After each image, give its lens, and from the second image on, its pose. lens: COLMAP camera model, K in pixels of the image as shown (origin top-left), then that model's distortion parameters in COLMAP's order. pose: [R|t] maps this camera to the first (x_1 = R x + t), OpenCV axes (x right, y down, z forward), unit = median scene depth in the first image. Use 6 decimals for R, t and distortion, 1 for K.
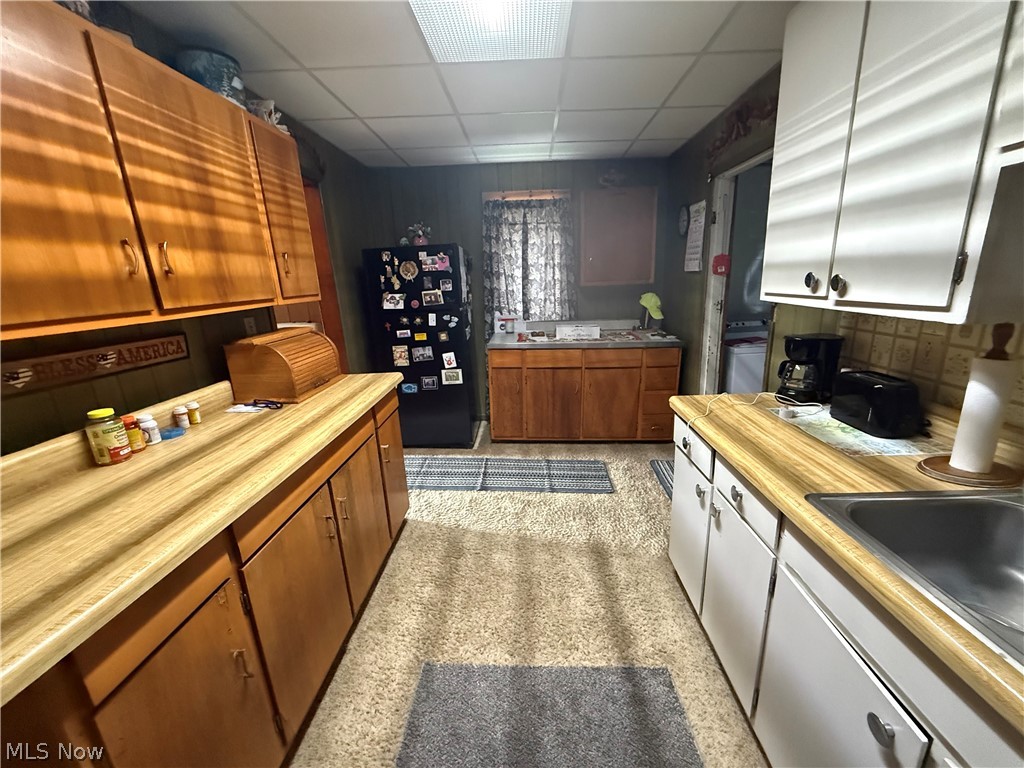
lens RADIAL K [[410.8, 0, 509.0], [0, 410.8, 386.3], [0, 0, 1]] dist [-0.003237, -0.000246]
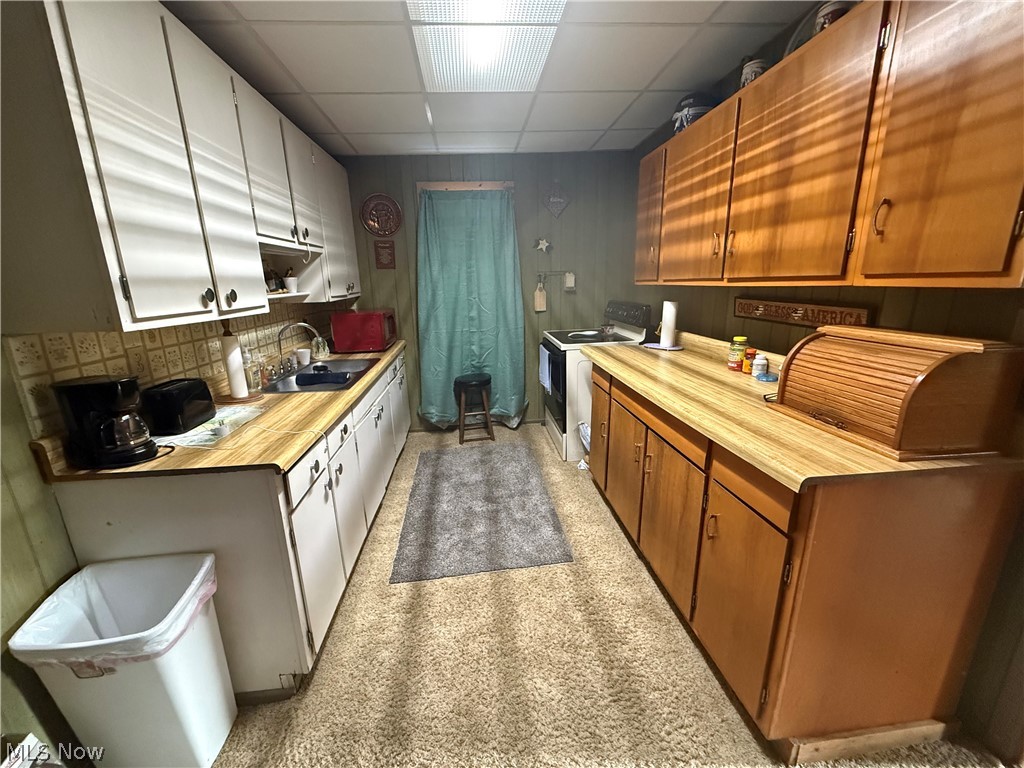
lens RADIAL K [[410.8, 0, 509.8], [0, 410.8, 385.5], [0, 0, 1]] dist [-0.003237, -0.000246]
pose [[-0.986694, 0.105793, -0.123464, 0.110865], [0.031743, 0.870088, 0.491874, -0.518448], [0.159461, 0.481410, -0.861868, 2.014662]]
